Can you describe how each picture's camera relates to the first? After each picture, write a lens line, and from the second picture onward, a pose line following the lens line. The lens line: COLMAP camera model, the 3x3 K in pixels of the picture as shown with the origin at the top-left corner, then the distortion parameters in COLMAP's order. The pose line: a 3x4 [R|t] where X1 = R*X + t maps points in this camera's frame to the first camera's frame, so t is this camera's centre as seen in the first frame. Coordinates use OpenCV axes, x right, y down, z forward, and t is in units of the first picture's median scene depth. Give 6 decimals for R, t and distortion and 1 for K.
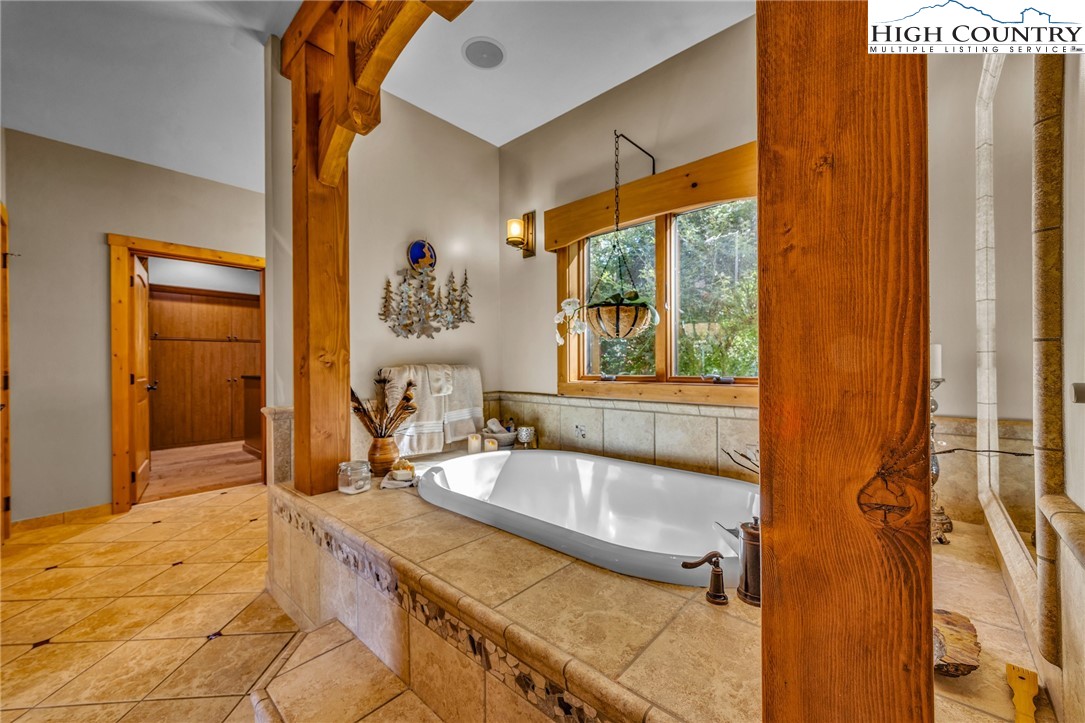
lens RADIAL K [[417.5, 0, 547.2], [0, 417.5, 364.5], [0, 0, 1]] dist [-0.002558, -0.000041]
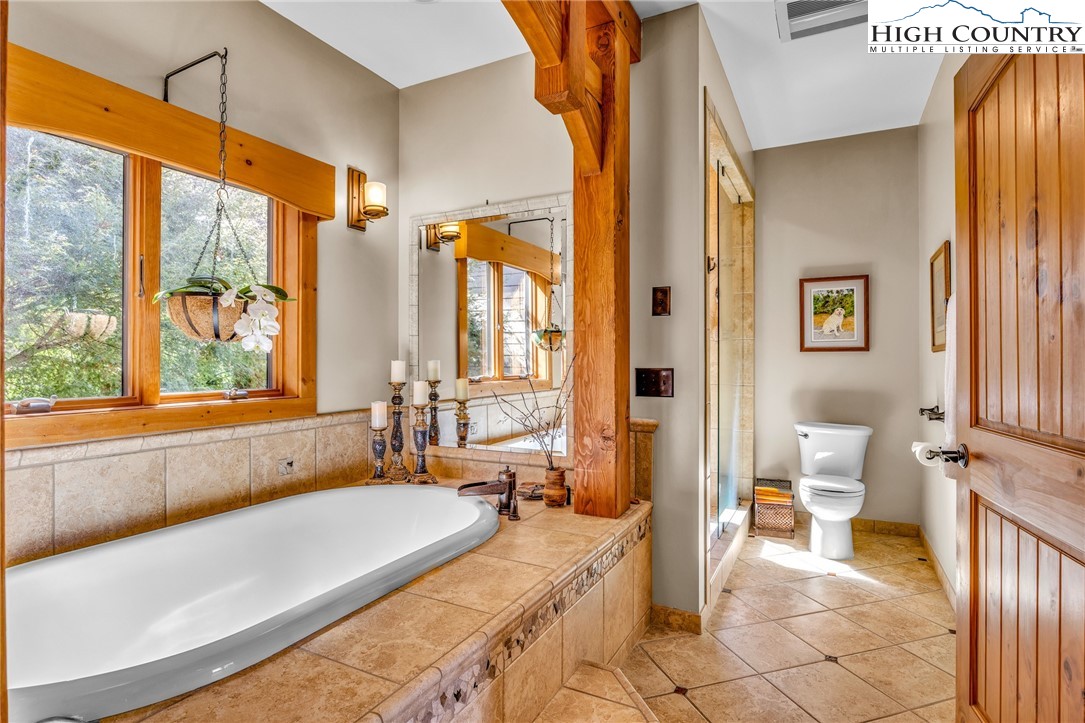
lens RADIAL K [[538.8, 0, 544.6], [0, 538.8, 360.5], [0, 0, 1]] dist [-0.012432, -0.000916]
pose [[-0.236684, 0.007610, 0.971557, -0.623402], [0.004354, 0.999968, -0.006772, -0.017254], [-0.971577, 0.002627, -0.236710, 0.511229]]
